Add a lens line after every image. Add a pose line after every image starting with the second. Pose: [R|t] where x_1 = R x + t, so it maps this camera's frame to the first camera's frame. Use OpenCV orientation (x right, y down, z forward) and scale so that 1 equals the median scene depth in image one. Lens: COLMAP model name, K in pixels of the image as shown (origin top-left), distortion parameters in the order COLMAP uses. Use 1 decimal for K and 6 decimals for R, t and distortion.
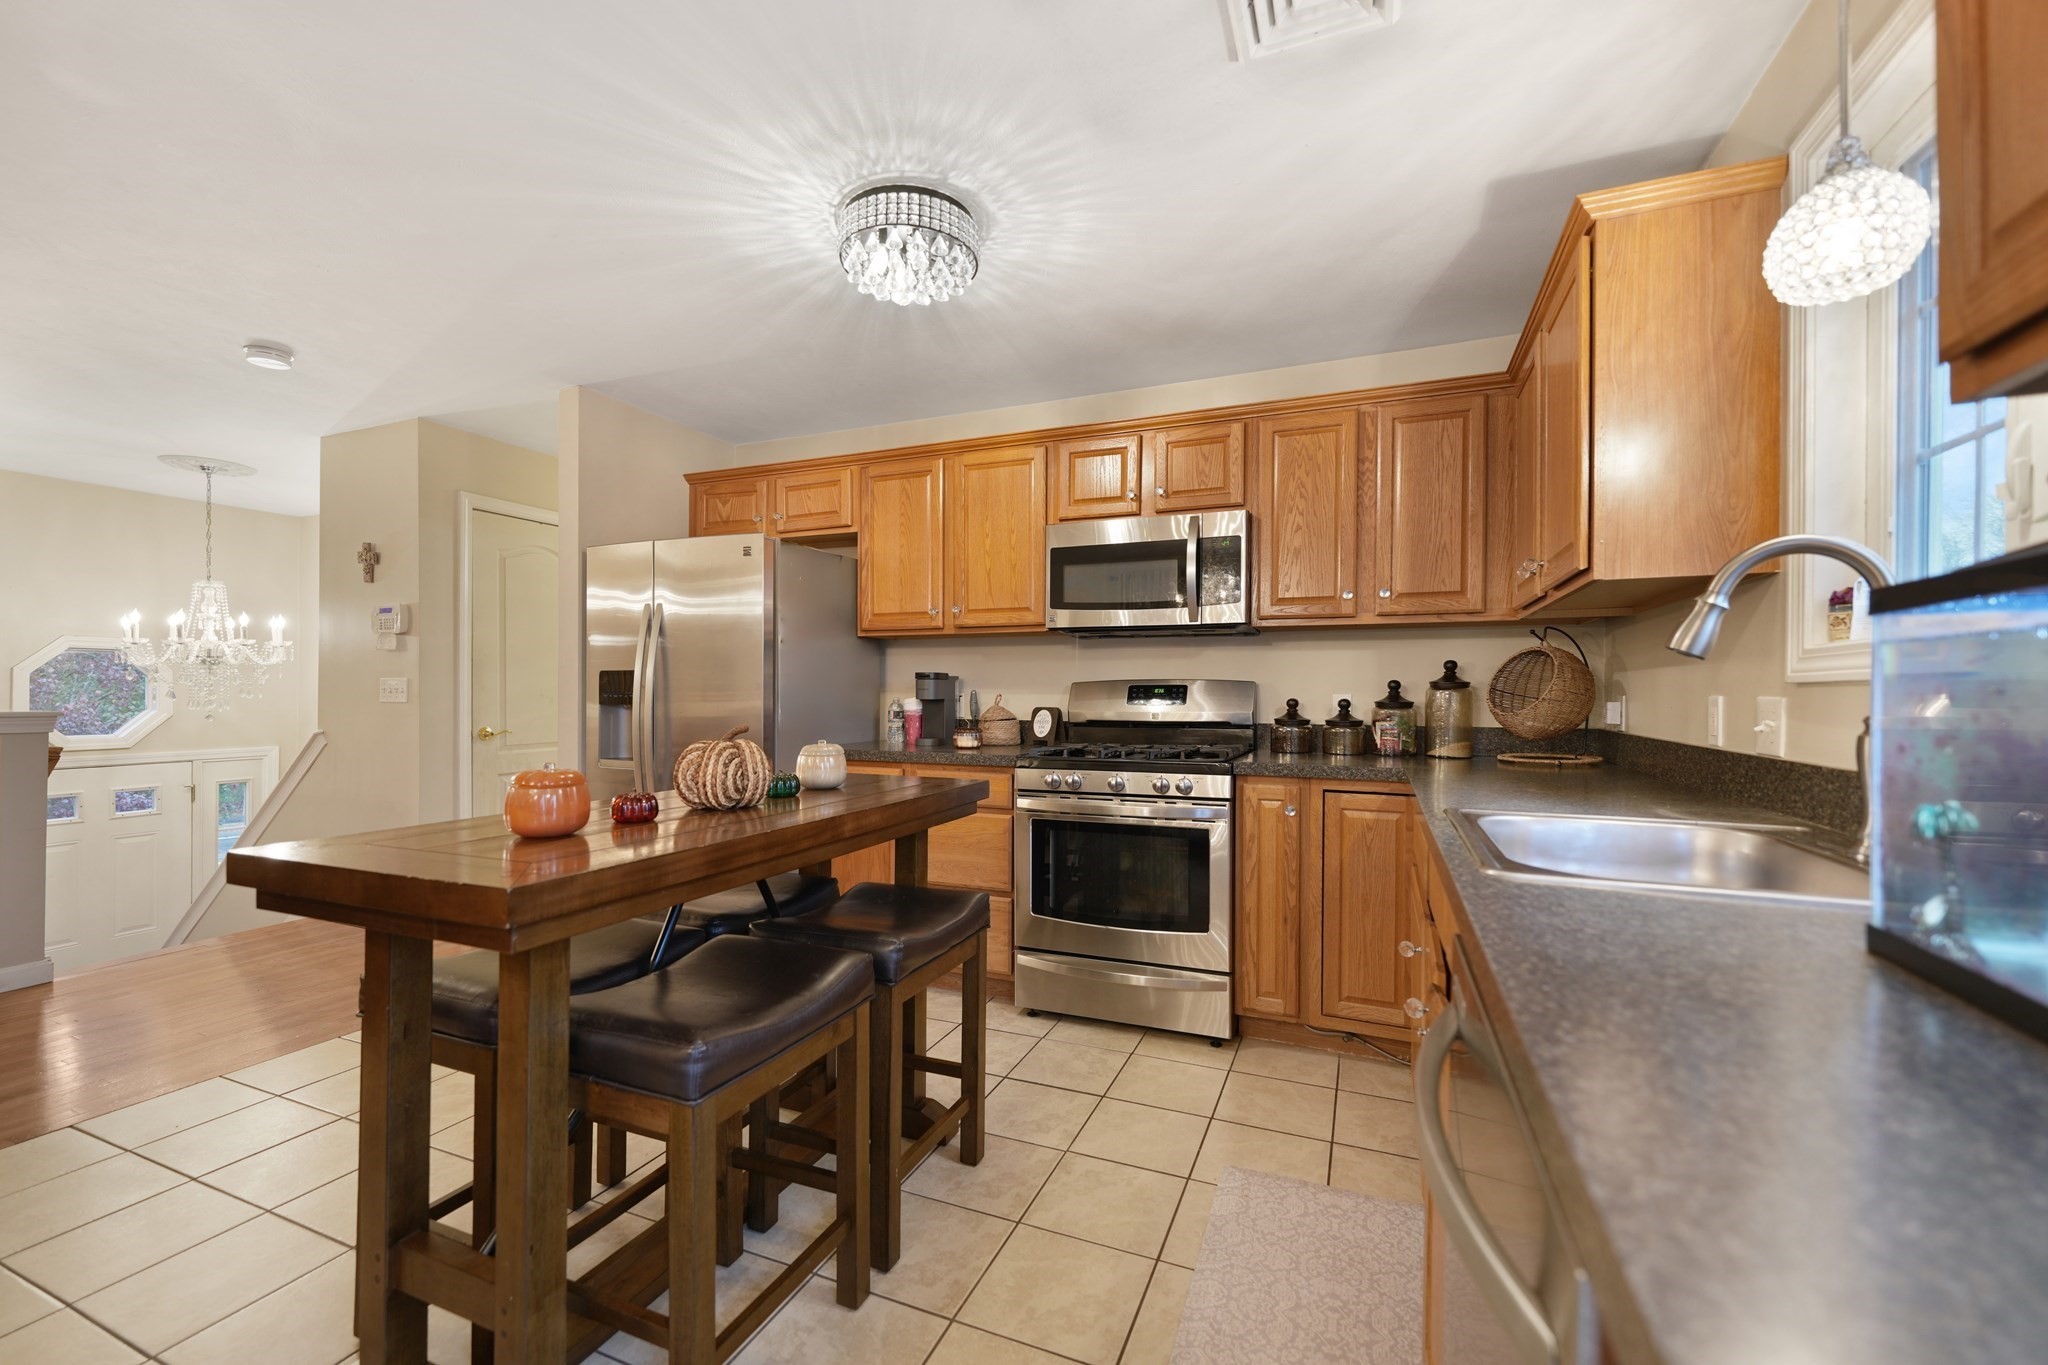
lens RADIAL K [[833.6, 0, 1025.4], [0, 833.6, 693.6], [0, 0, 1]] dist [0.000675, 0.000720]
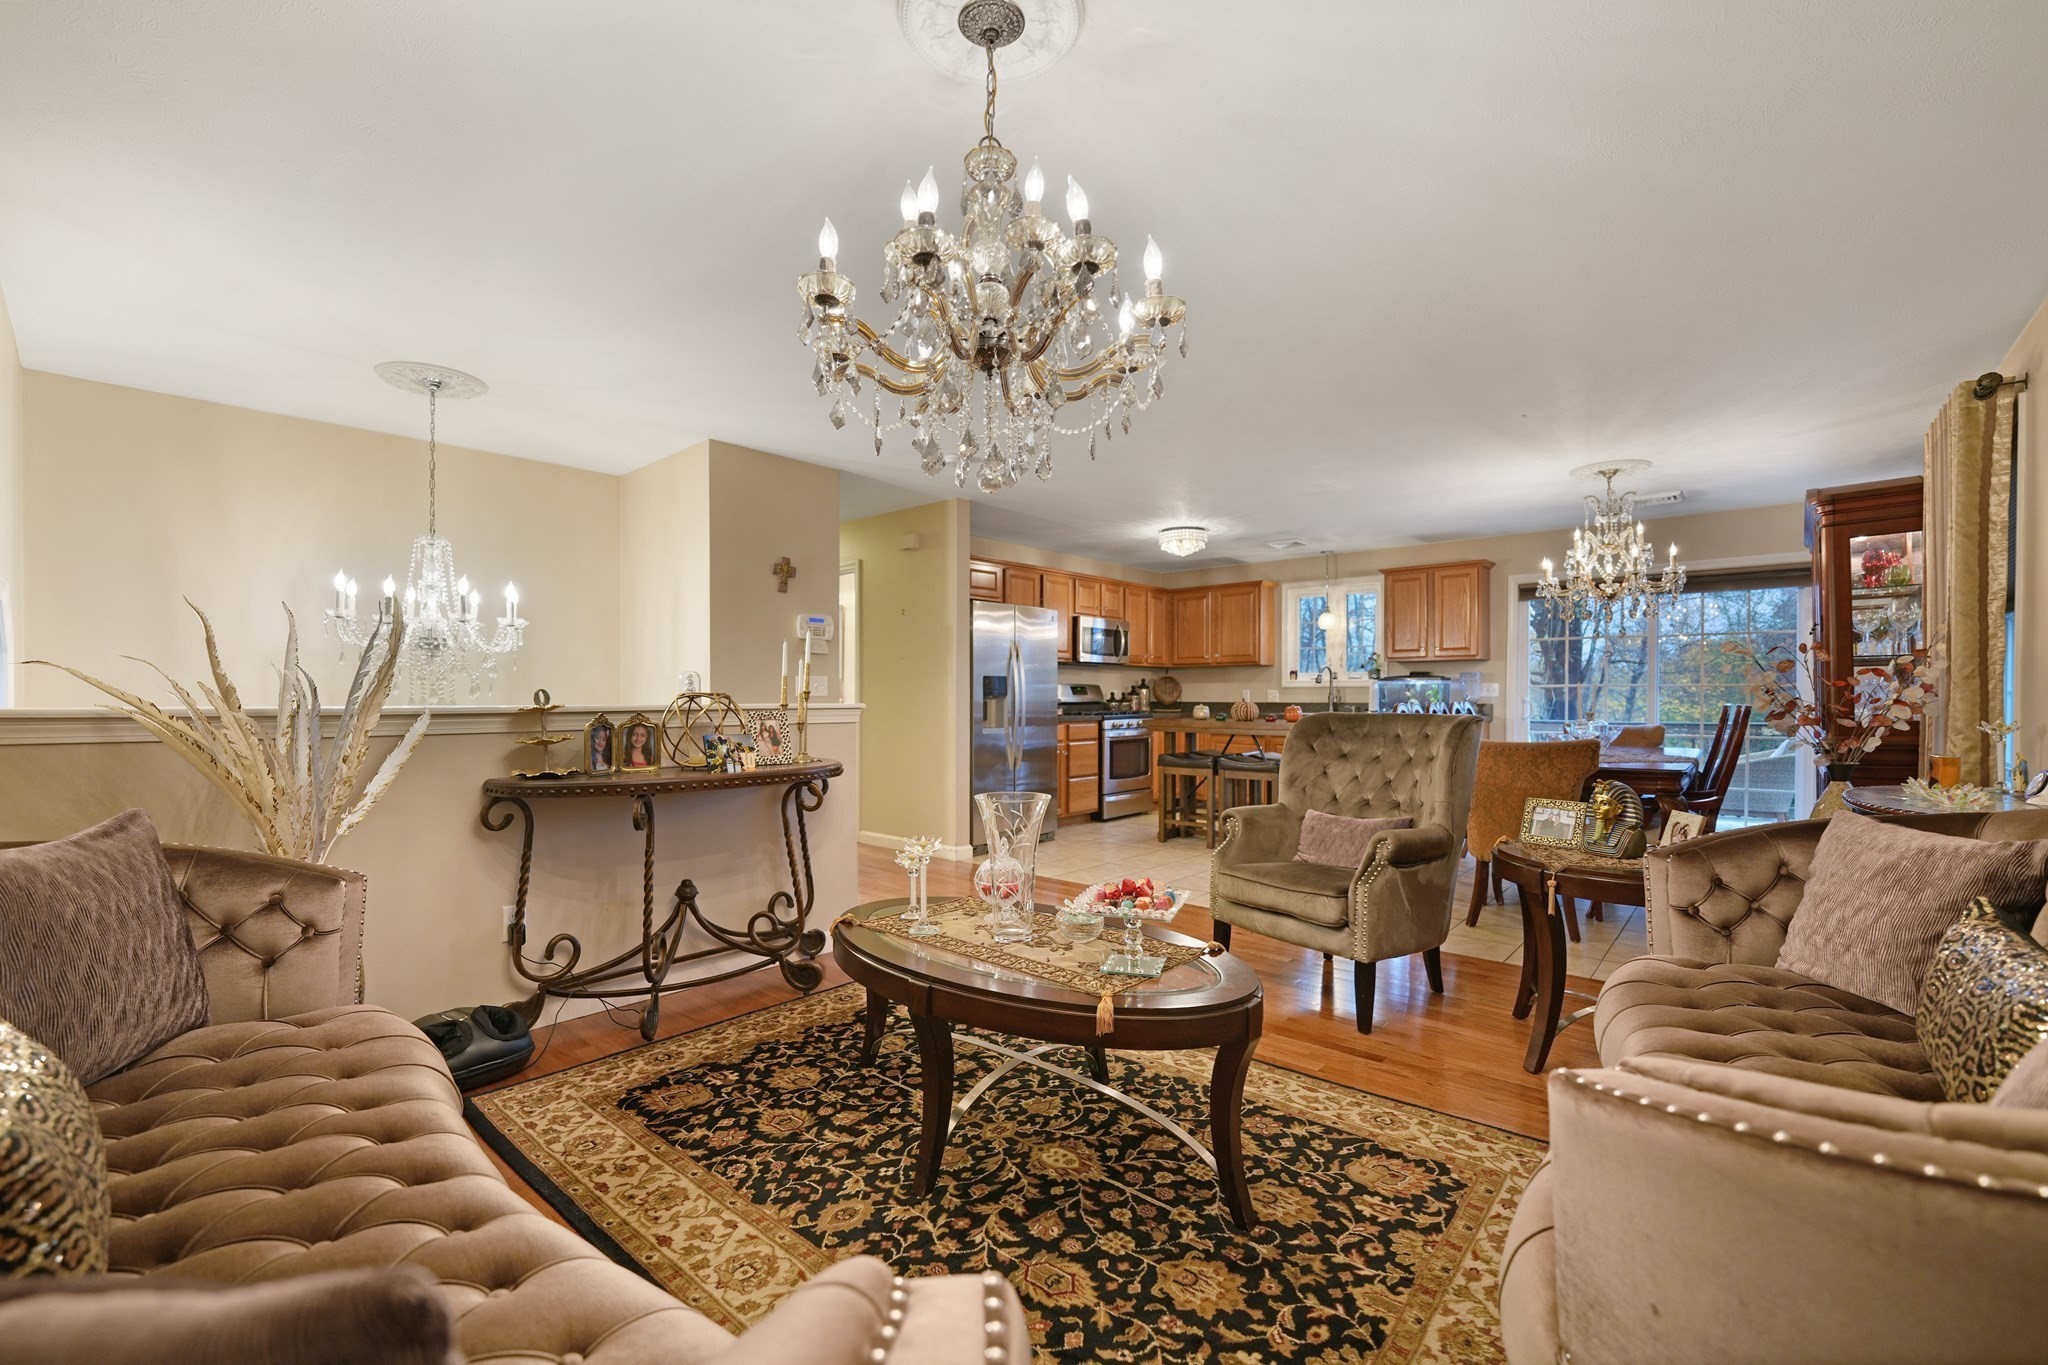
lens RADIAL K [[833.6, 0, 1049.1], [0, 833.6, 704.0], [0, 0, 1]] dist [0.000675, 0.000720]
pose [[0.303484, -0.014308, 0.952729, -2.302136], [0.001426, 0.999893, 0.014563, 0.006551], [-0.952835, -0.003061, 0.303472, 0.412393]]
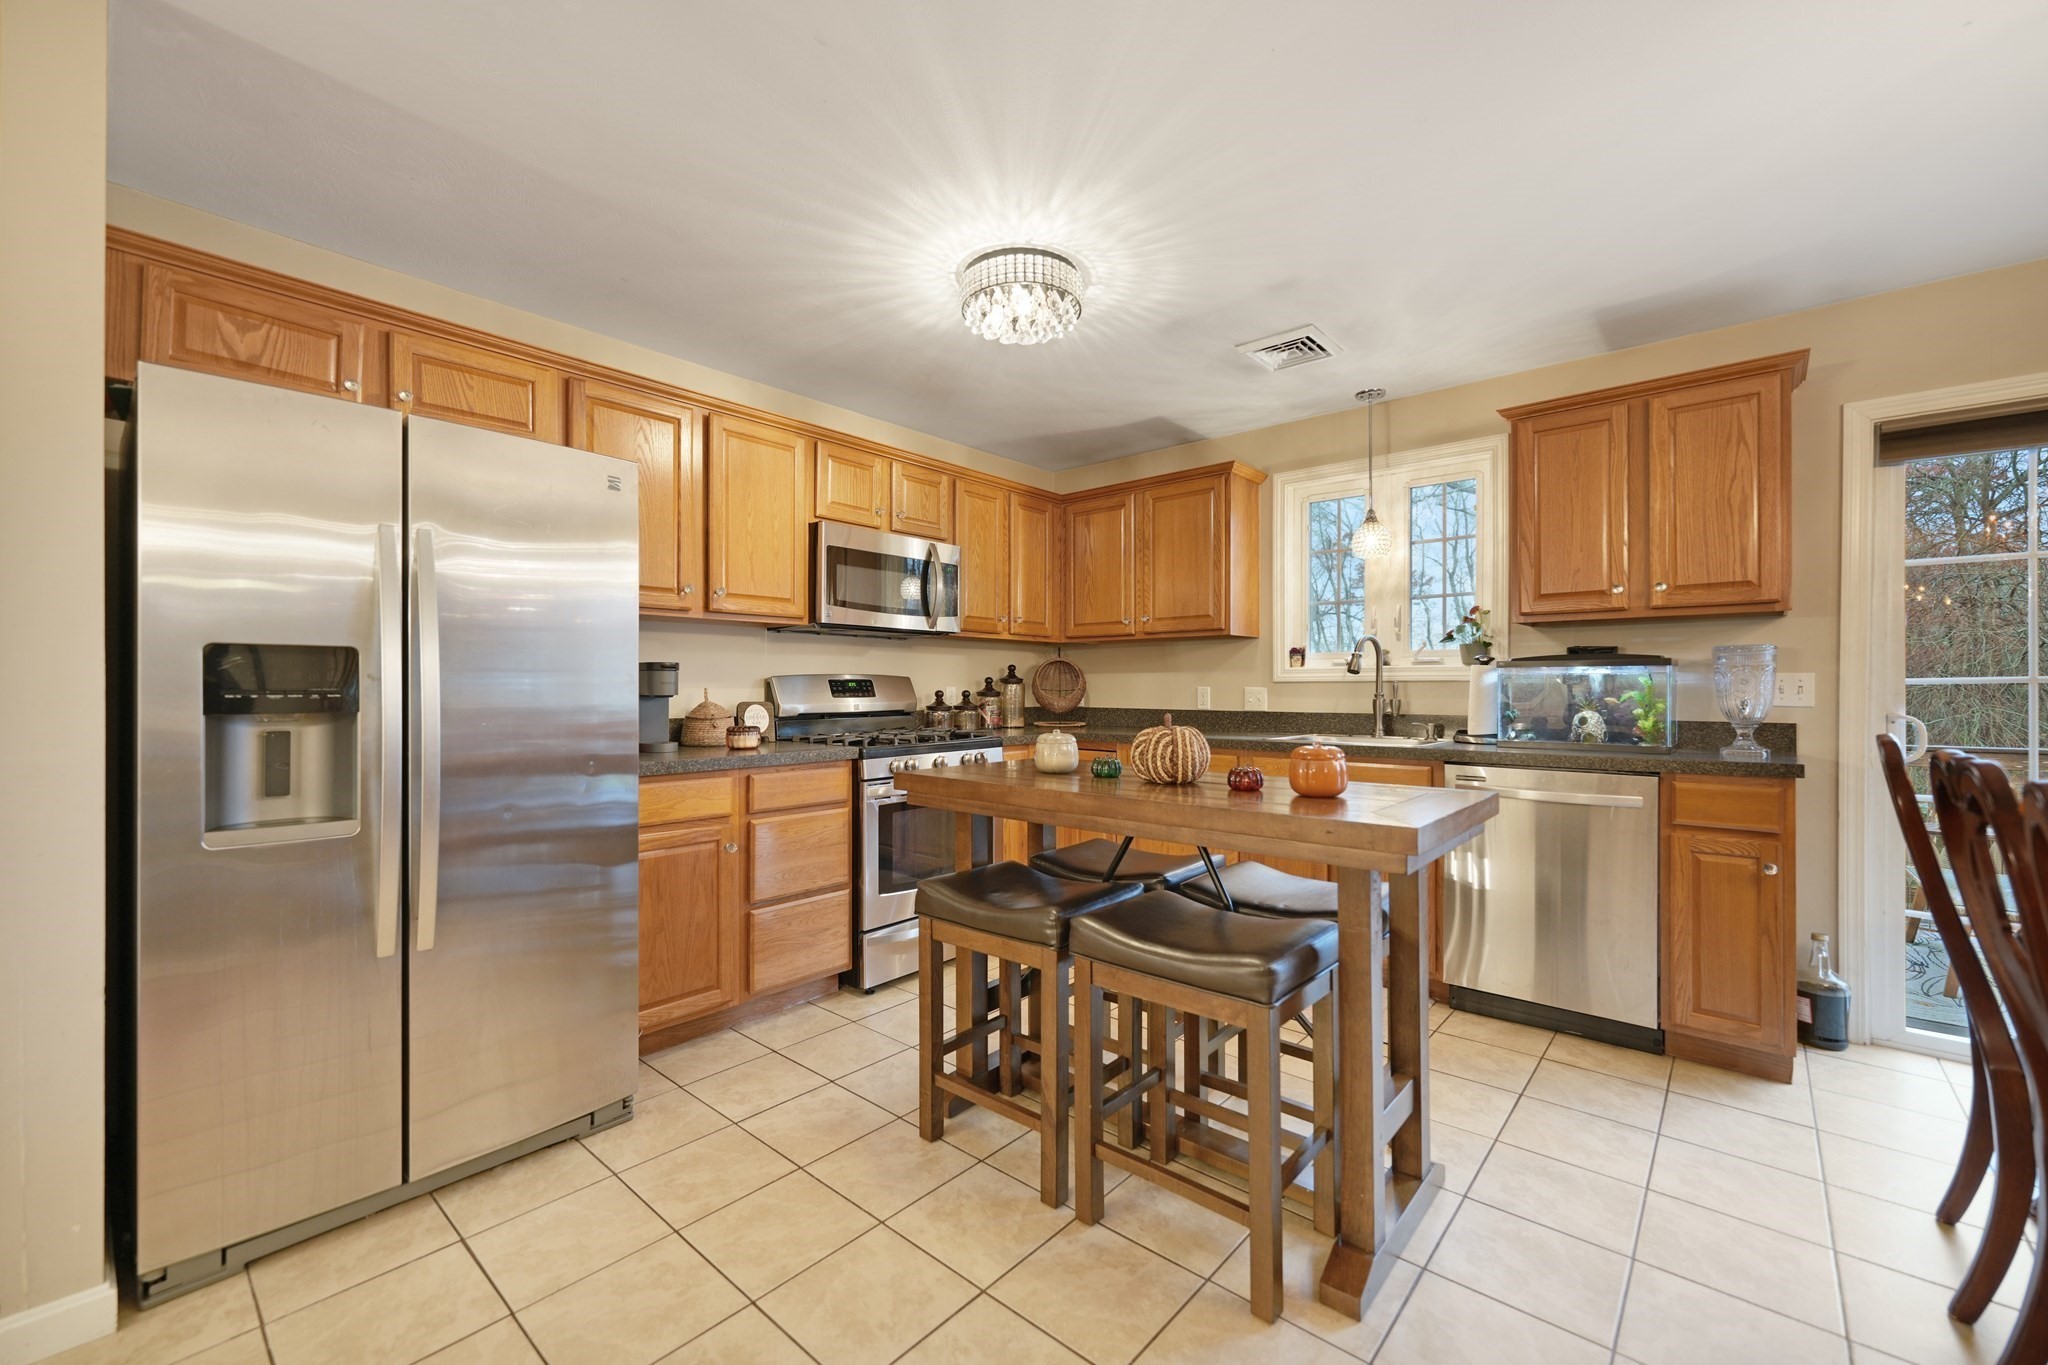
lens RADIAL K [[833.6, 0, 1022.1], [0, 833.6, 686.2], [0, 0, 1]] dist [0.000675, 0.000720]
pose [[0.314963, -0.003836, 0.949096, -0.913556], [0.001266, 0.999993, 0.003621, -0.005336], [-0.949103, 0.000061, 0.314966, 0.477786]]
